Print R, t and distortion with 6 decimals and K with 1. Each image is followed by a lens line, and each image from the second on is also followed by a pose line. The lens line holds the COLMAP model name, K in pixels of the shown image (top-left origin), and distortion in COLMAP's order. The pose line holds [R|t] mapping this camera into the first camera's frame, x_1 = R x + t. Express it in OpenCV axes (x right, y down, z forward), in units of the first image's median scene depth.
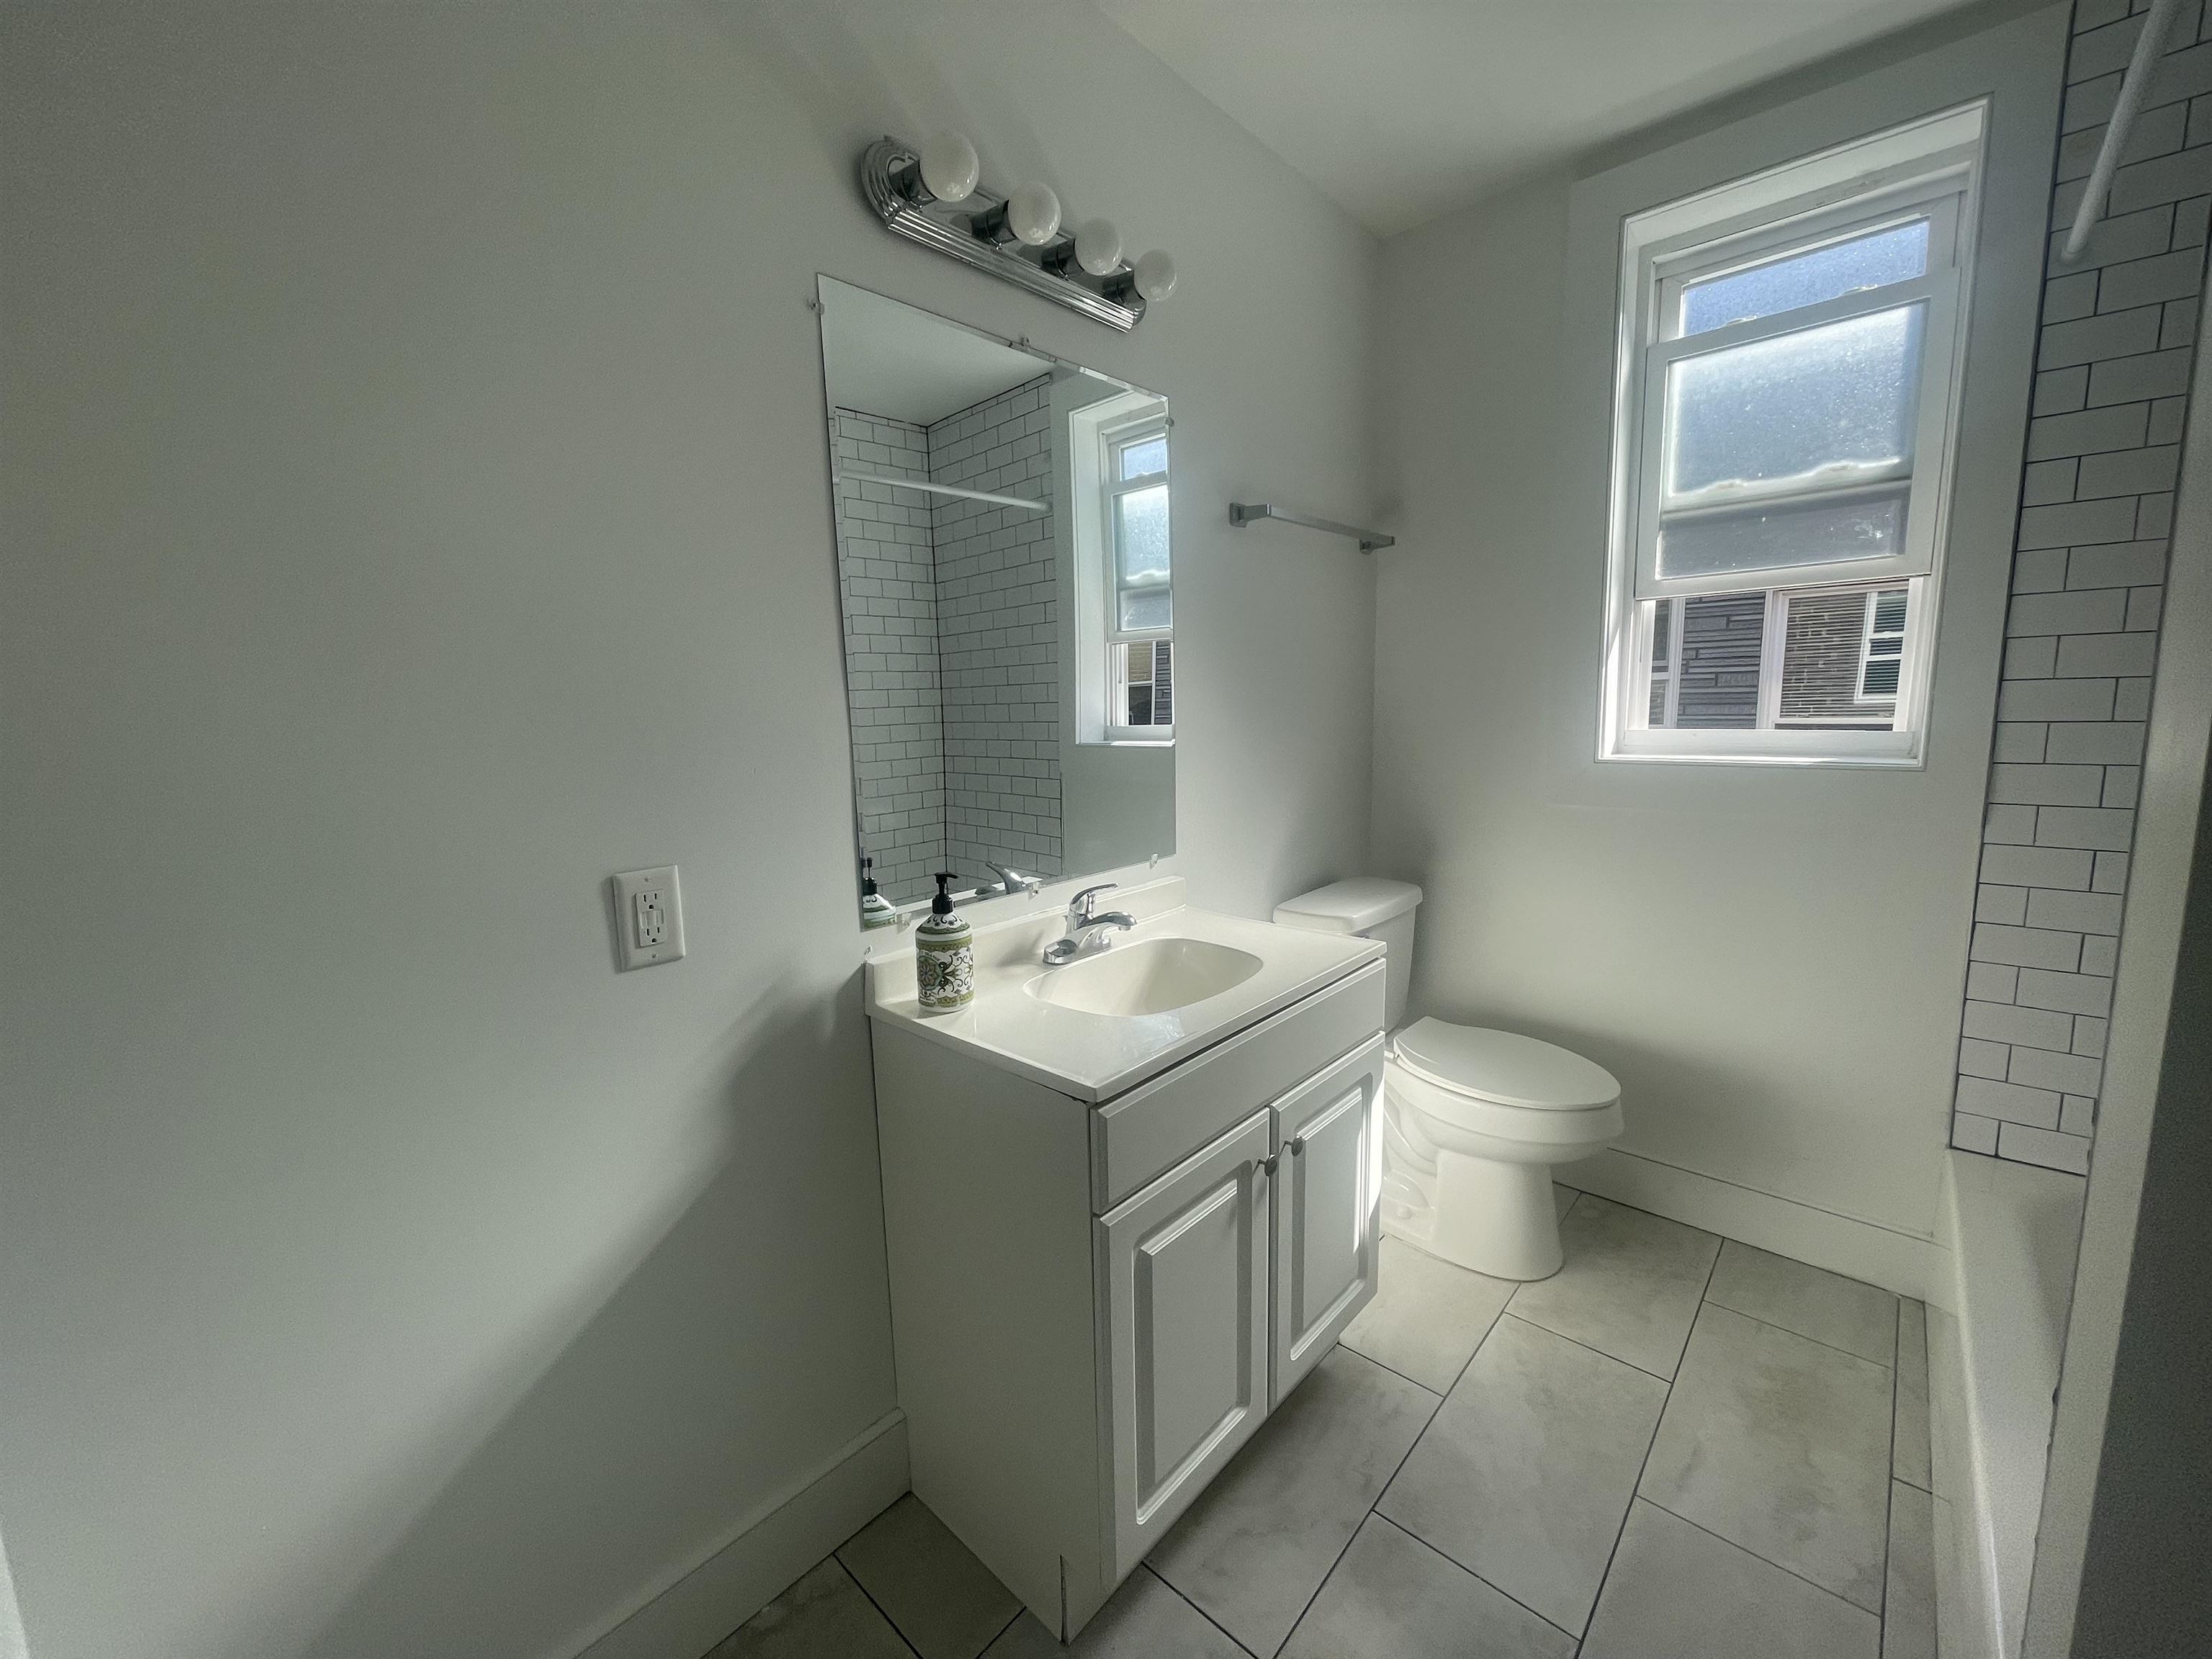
lens RADIAL K [[890.4, 0, 1108.8], [0, 890.4, 827.2], [0, 0, 1]] dist [-0.000727, -0.000025]
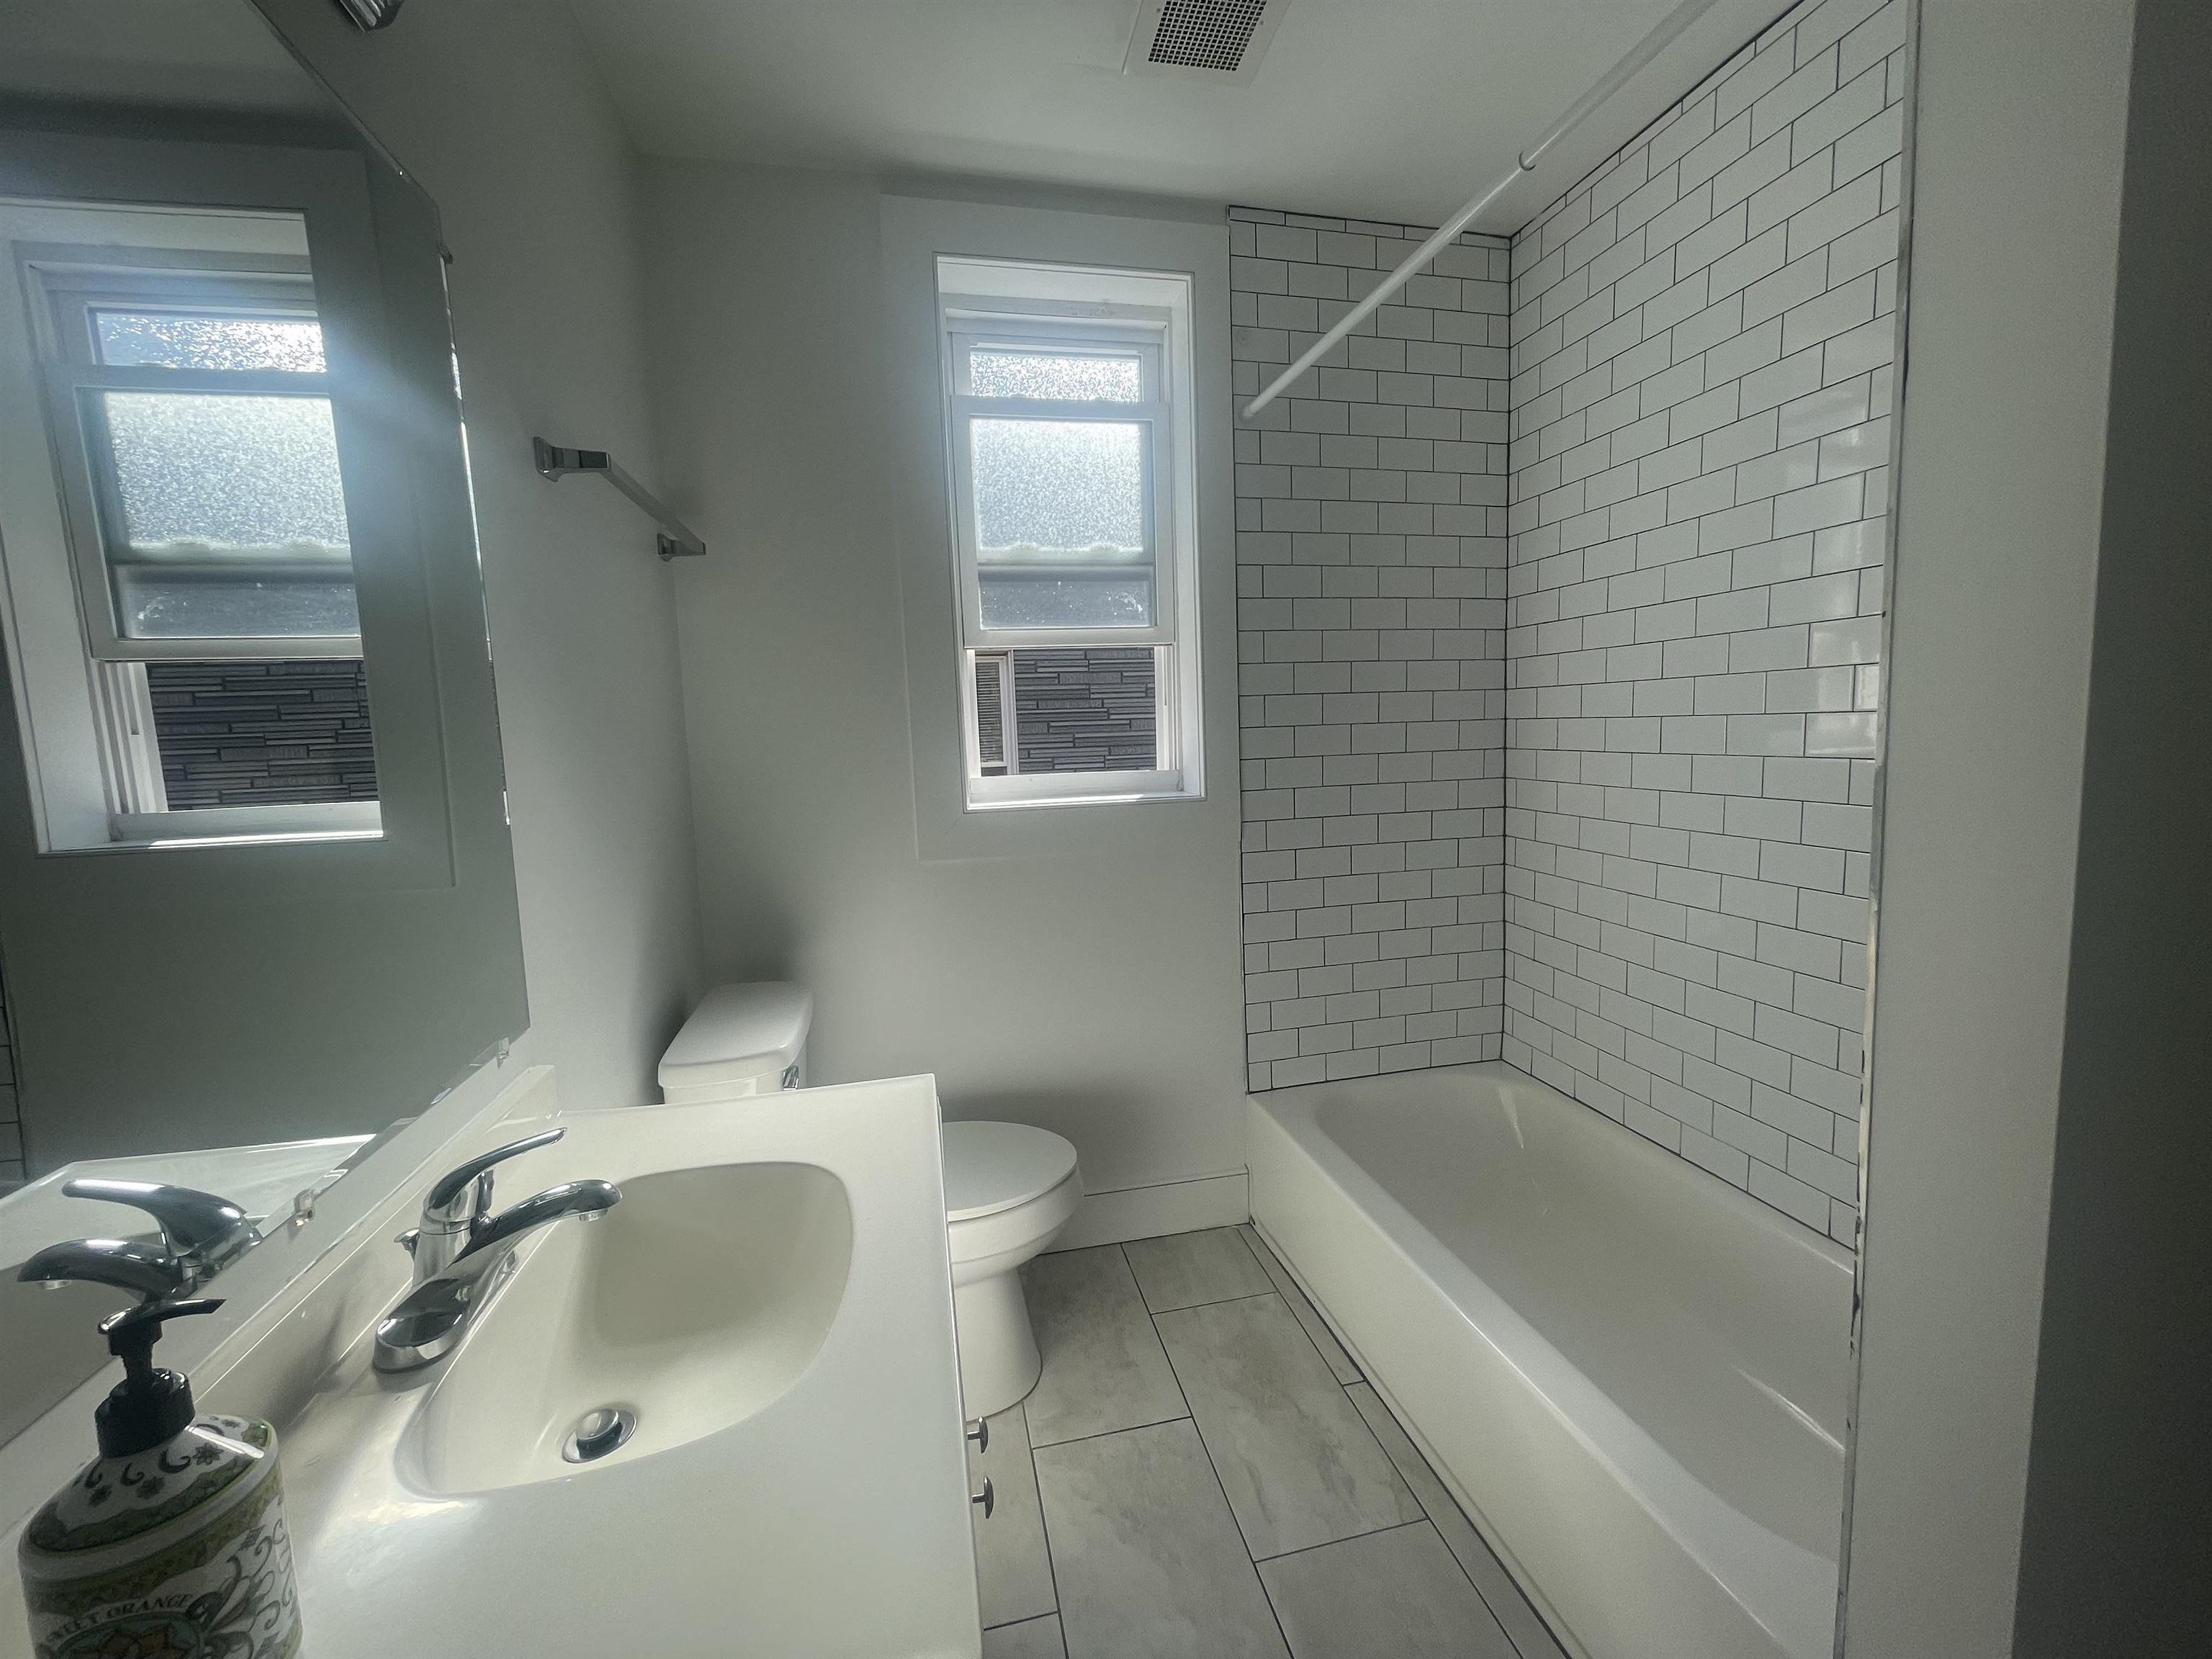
lens RADIAL K [[890.4, 0, 1108.8], [0, 890.4, 827.2], [0, 0, 1]] dist [-0.000727, -0.000025]
pose [[0.573020, -0.086381, 0.814976, -0.162253], [0.135203, 0.990768, 0.009950, -0.052798], [-0.808312, 0.104486, 0.579409, 0.365365]]
